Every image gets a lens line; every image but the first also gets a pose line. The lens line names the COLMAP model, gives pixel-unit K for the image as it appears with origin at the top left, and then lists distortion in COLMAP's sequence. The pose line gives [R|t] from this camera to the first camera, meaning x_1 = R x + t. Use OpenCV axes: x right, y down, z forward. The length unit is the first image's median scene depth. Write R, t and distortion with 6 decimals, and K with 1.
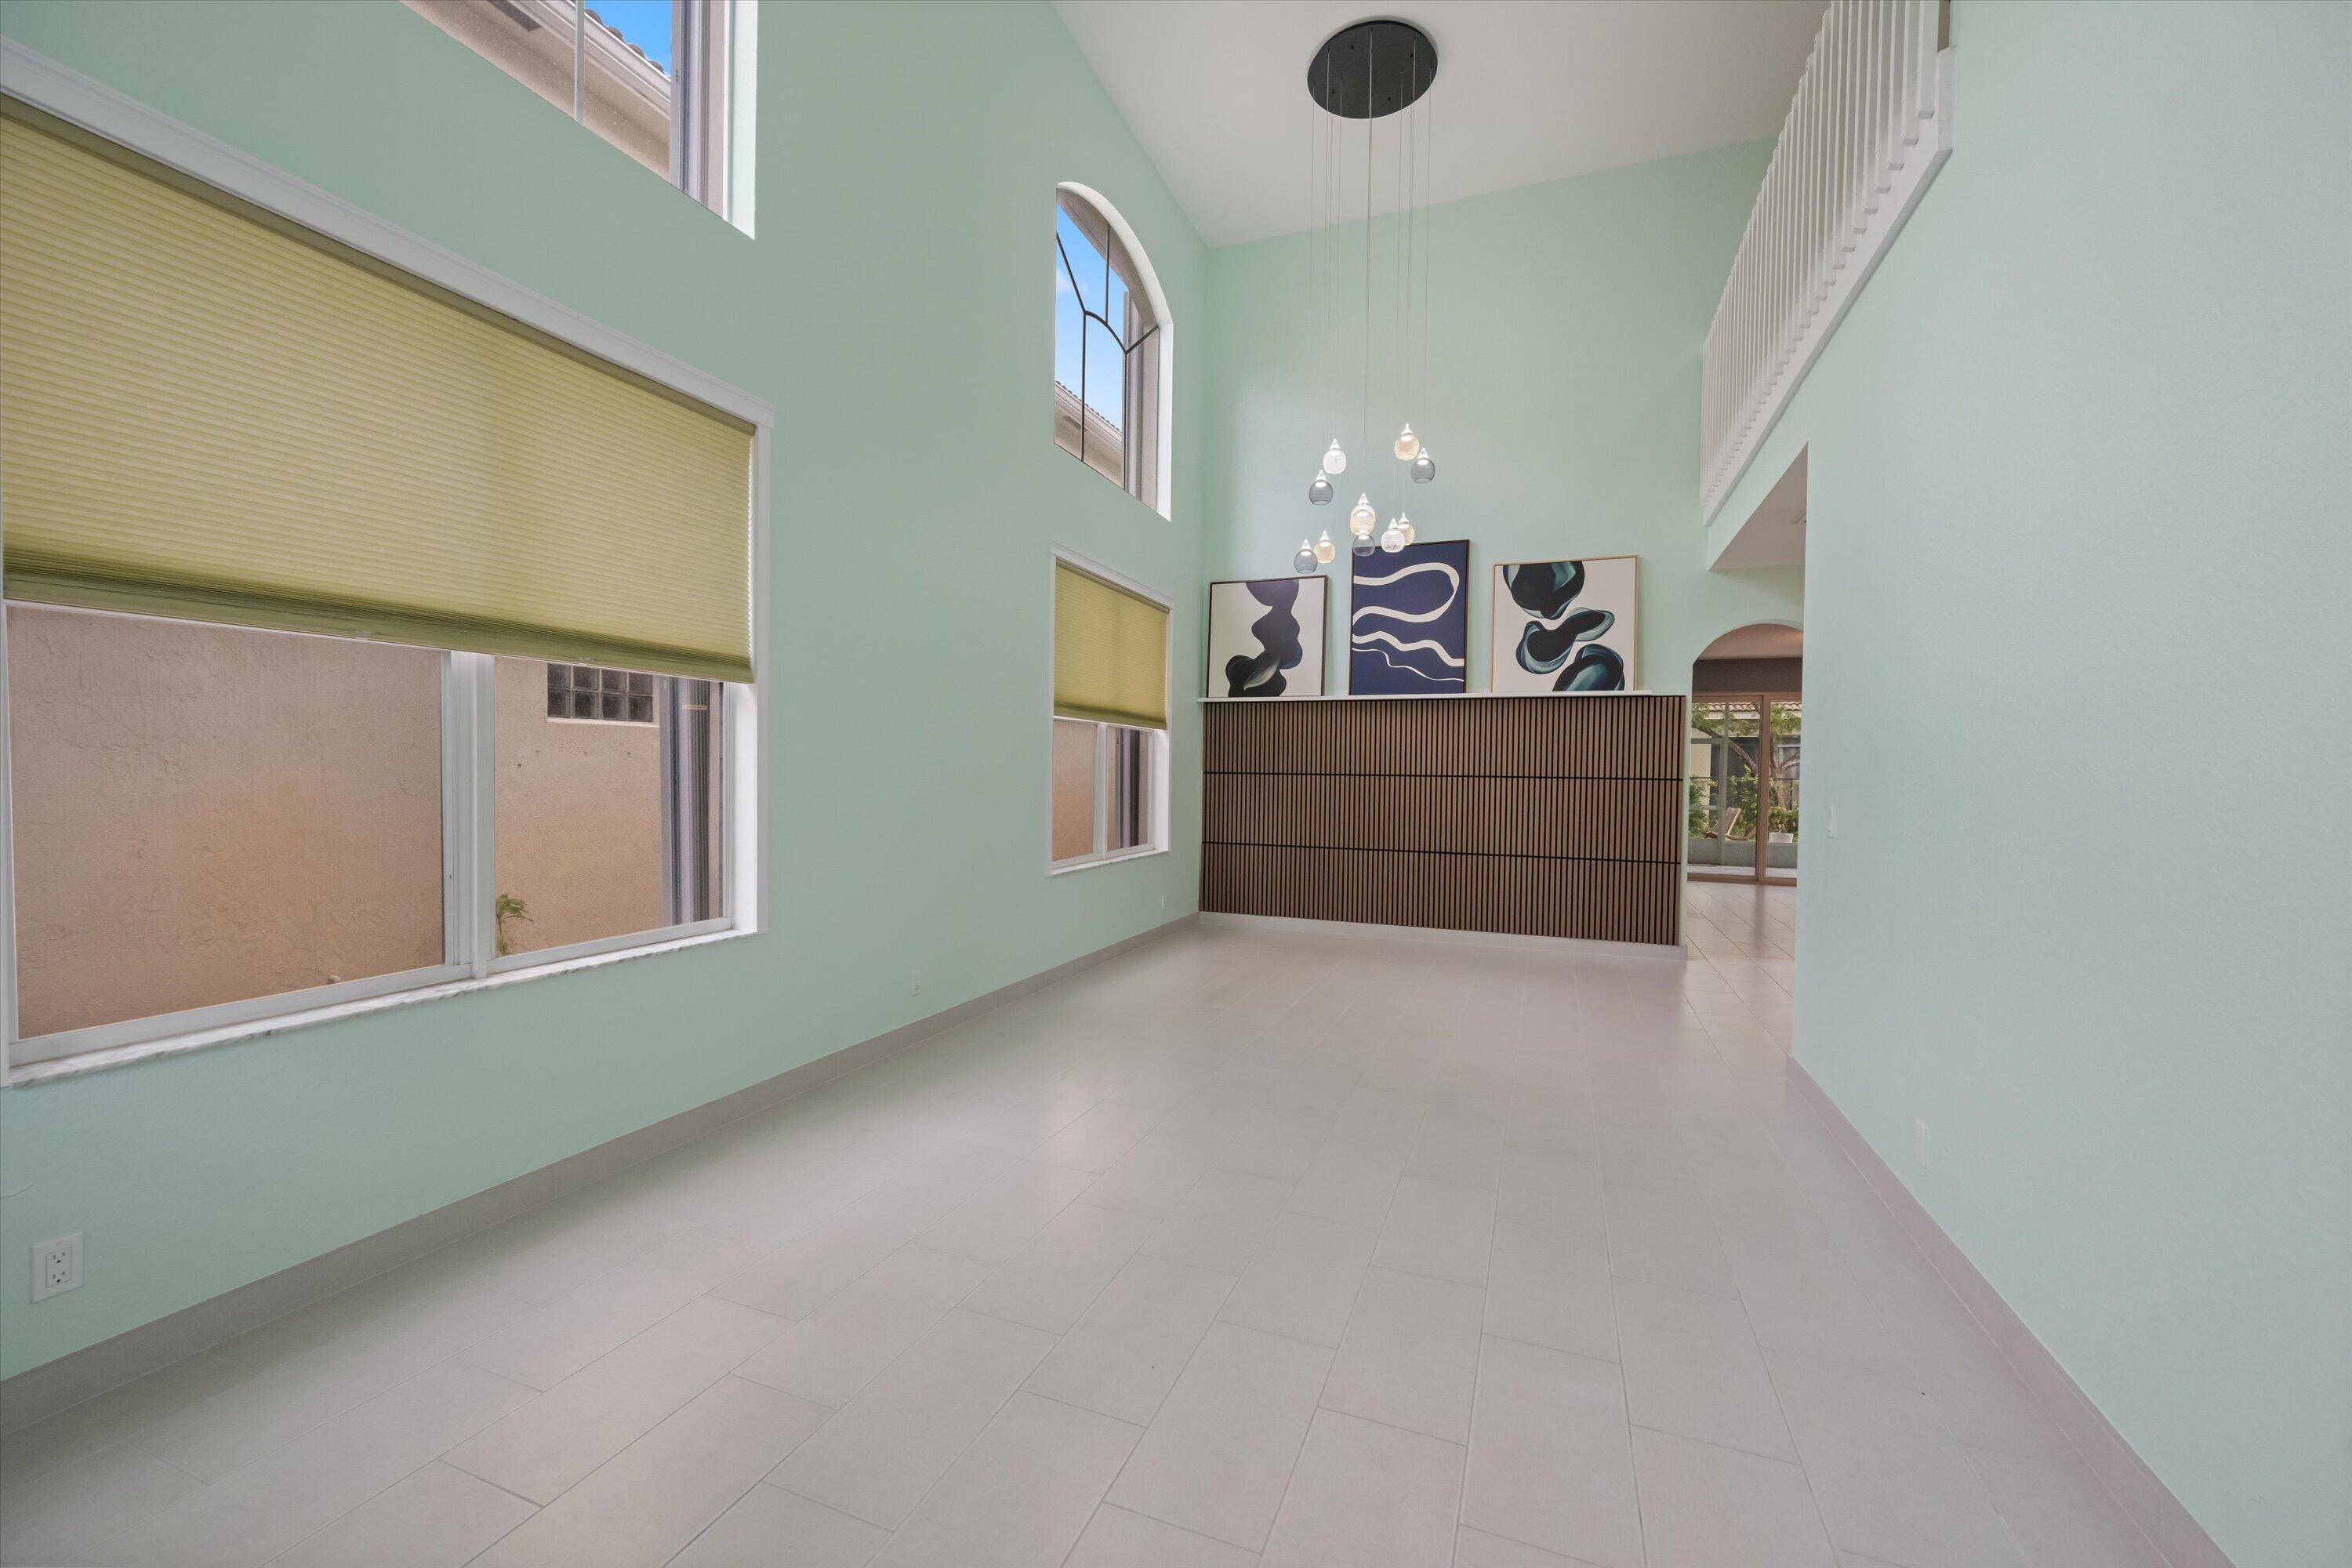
lens RADIAL K [[936.2, 0, 1176.0], [0, 936.2, 784.0], [0, 0, 1]] dist [-0.000046, -0.000726]
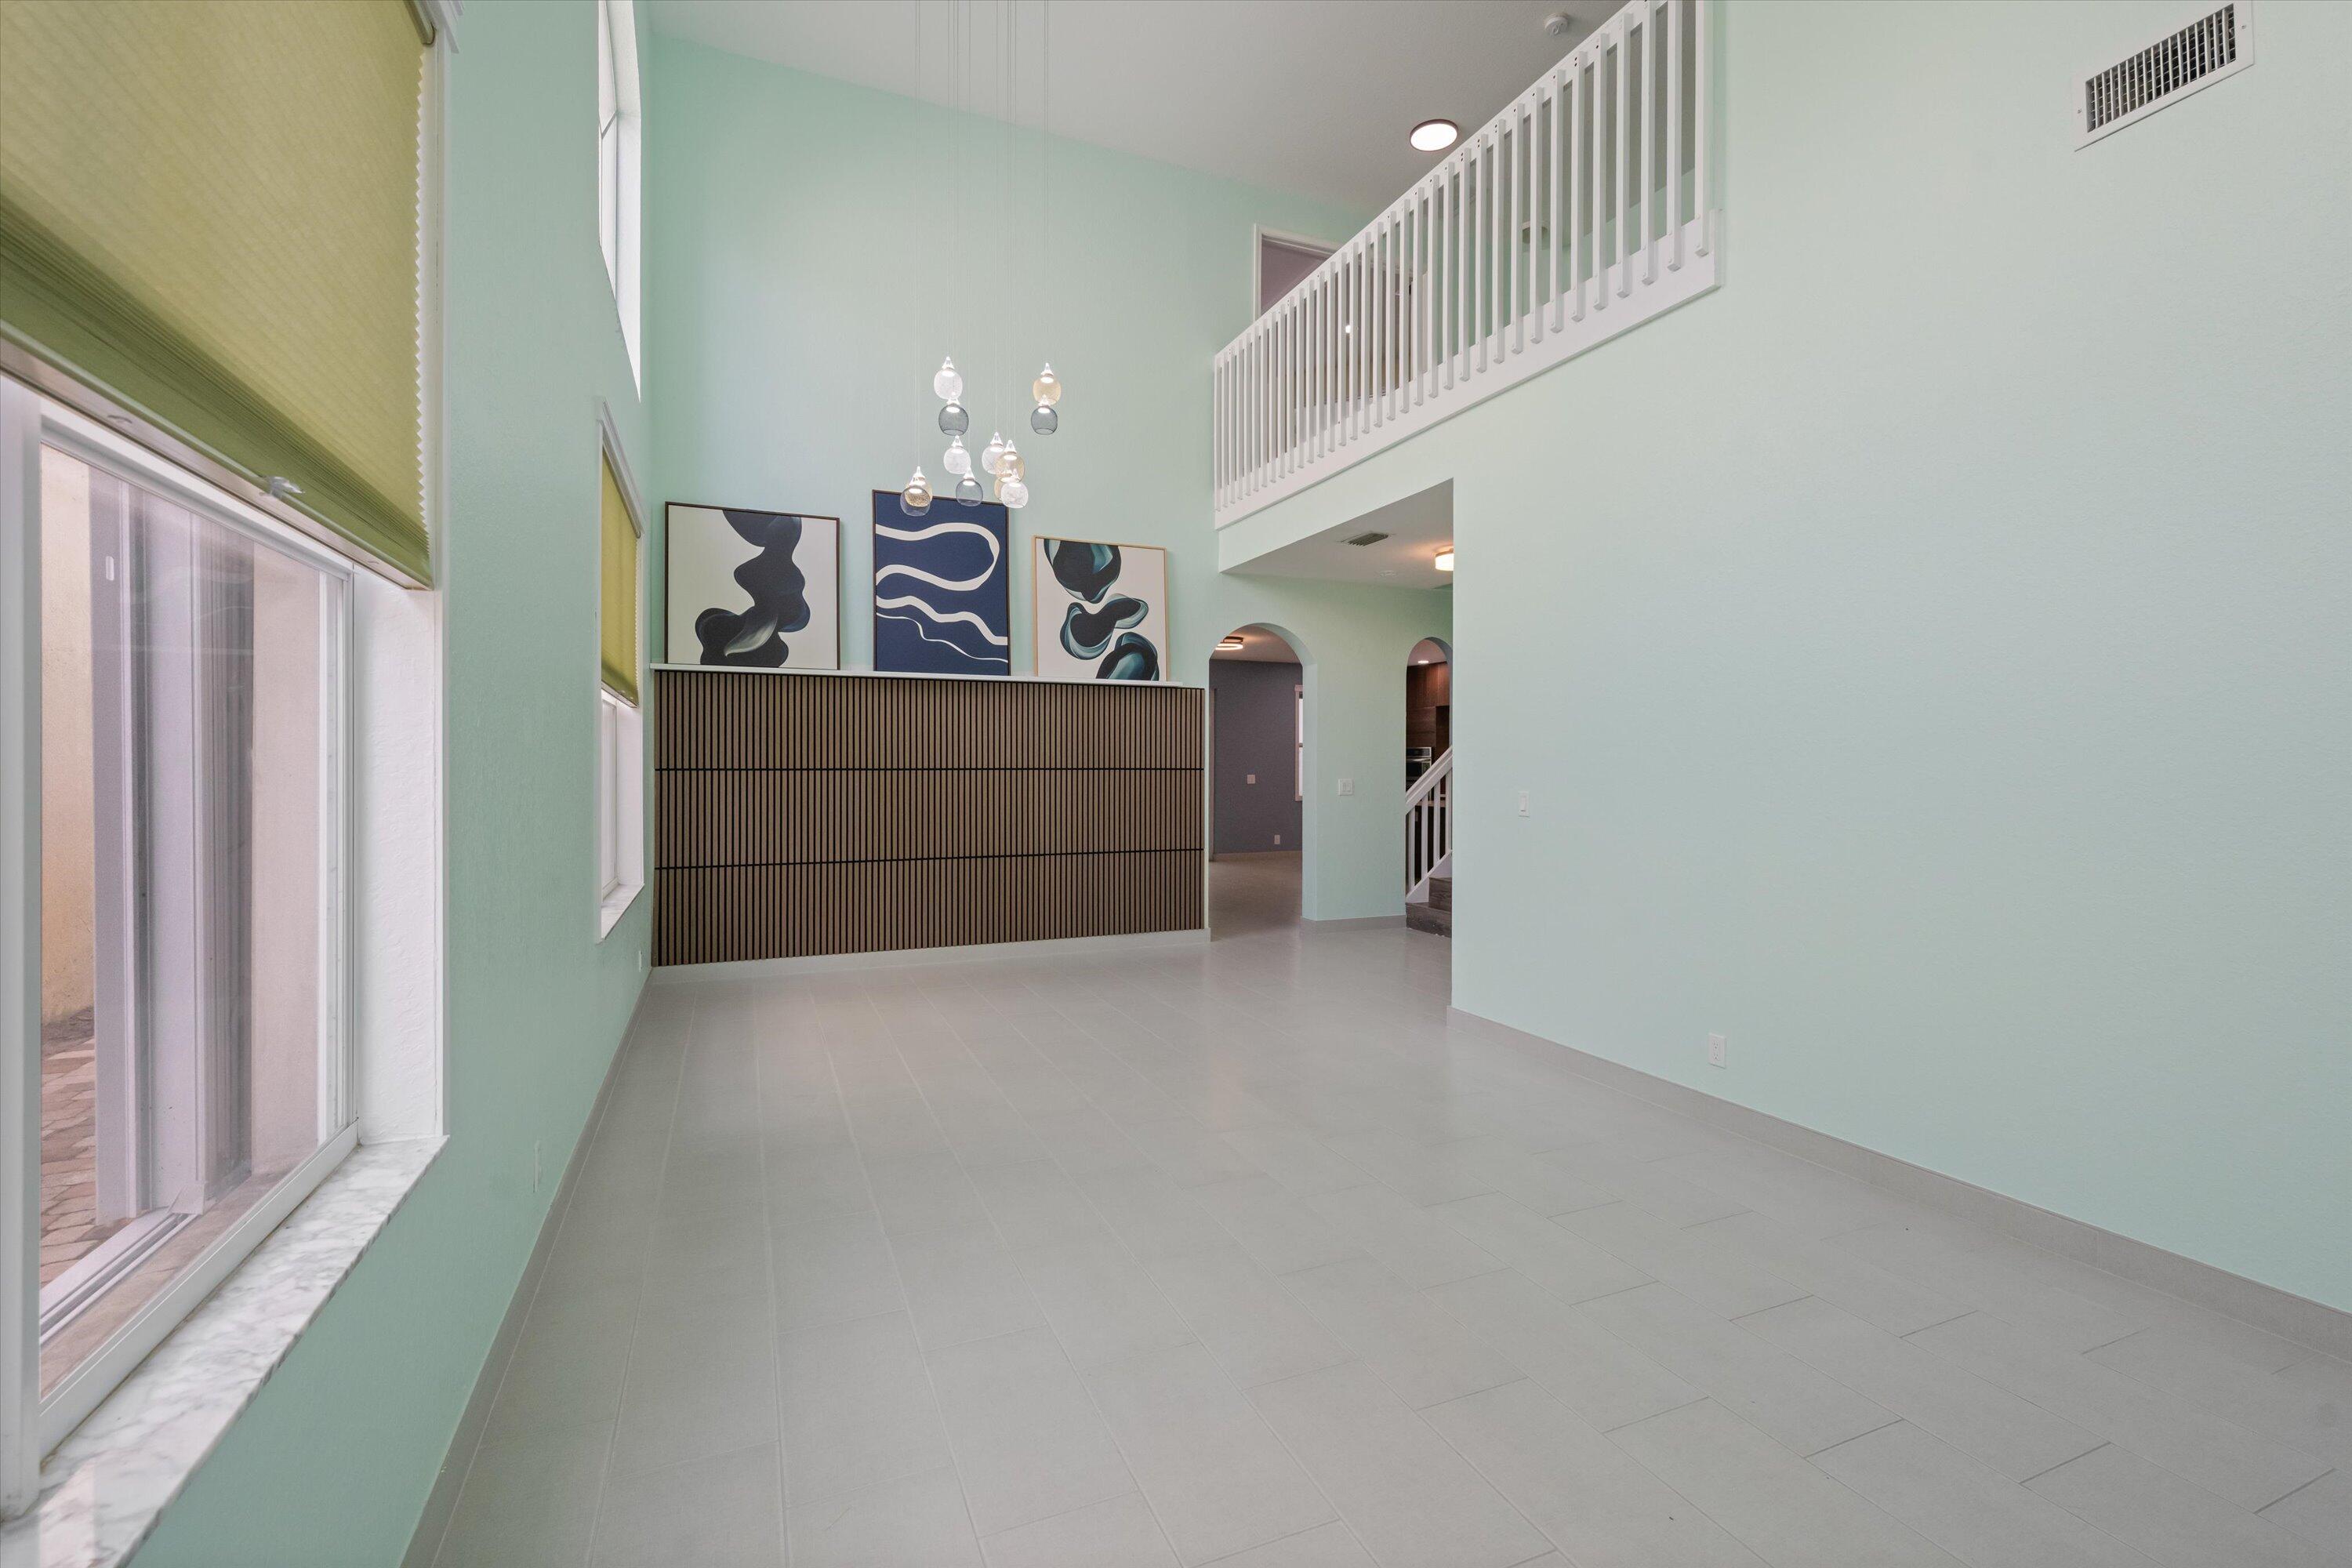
lens RADIAL K [[1027.9, 0, 1178.0], [0, 1027.9, 757.9], [0, 0, 1]] dist [0.001264, 0.000125]
pose [[0.708590, -0.007396, 0.705582, -0.267180], [0.018770, 0.999789, -0.008371, -0.007575], [-0.705371, 0.019175, 0.708579, 0.194406]]
